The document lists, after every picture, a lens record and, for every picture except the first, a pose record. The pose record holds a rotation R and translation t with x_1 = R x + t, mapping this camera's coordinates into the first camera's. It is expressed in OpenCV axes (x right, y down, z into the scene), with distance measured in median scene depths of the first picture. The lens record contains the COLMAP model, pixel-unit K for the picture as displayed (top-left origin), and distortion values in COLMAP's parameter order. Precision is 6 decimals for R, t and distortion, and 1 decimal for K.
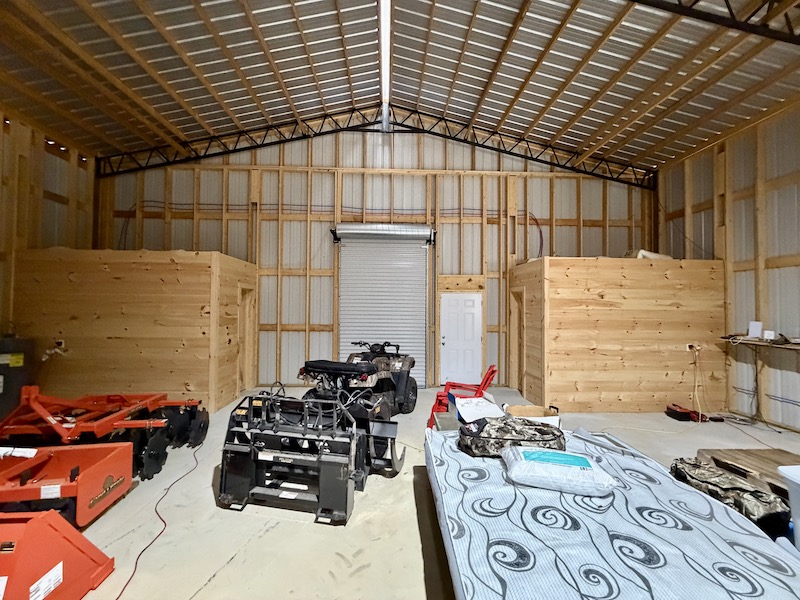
lens RADIAL K [[322.9, 0, 394.2], [0, 322.9, 300.8], [0, 0, 1]] dist [0.002160, -0.001180]
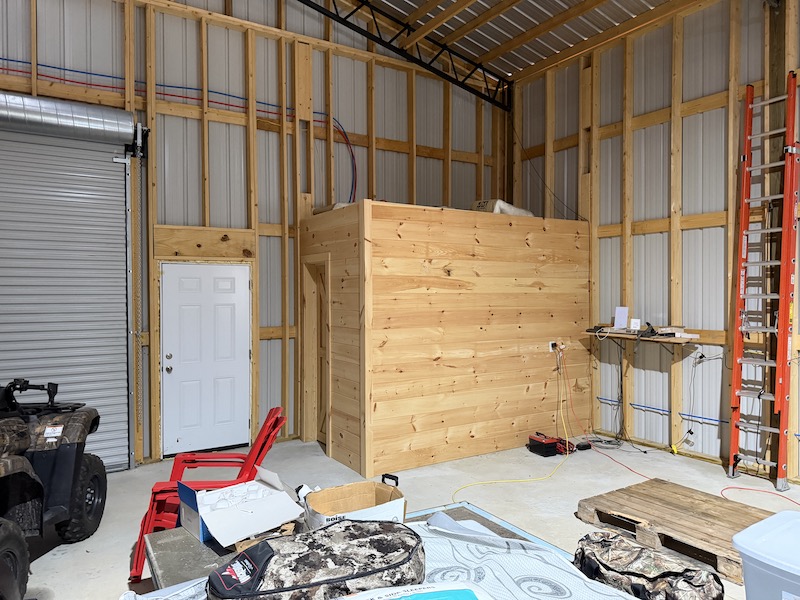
lens RADIAL K [[569.9, 0, 407.4], [0, 569.9, 301.6], [0, 0, 1]] dist [0.060380, -0.070445]
pose [[0.857526, -0.020216, 0.514044, 0.024003], [0.002187, 0.999362, 0.035654, 0.004105], [-0.514437, -0.029450, 0.857023, 0.118019]]
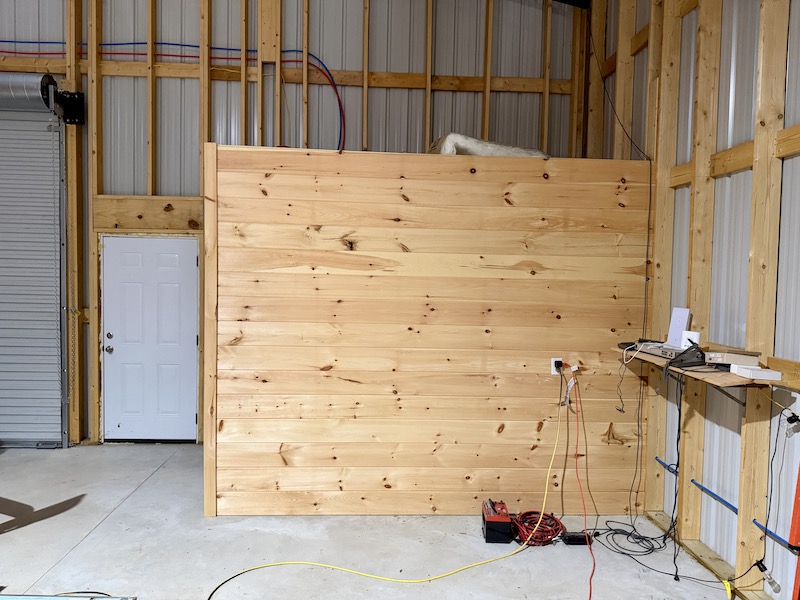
lens RADIAL K [[569.9, 0, 402.1], [0, 569.9, 302.4], [0, 0, 1]] dist [0.060380, -0.070445]
pose [[0.999756, 0.011041, 0.019120, 0.693822], [-0.012281, 0.997741, 0.066046, 0.012225], [-0.018347, -0.066265, 0.997633, 0.253498]]
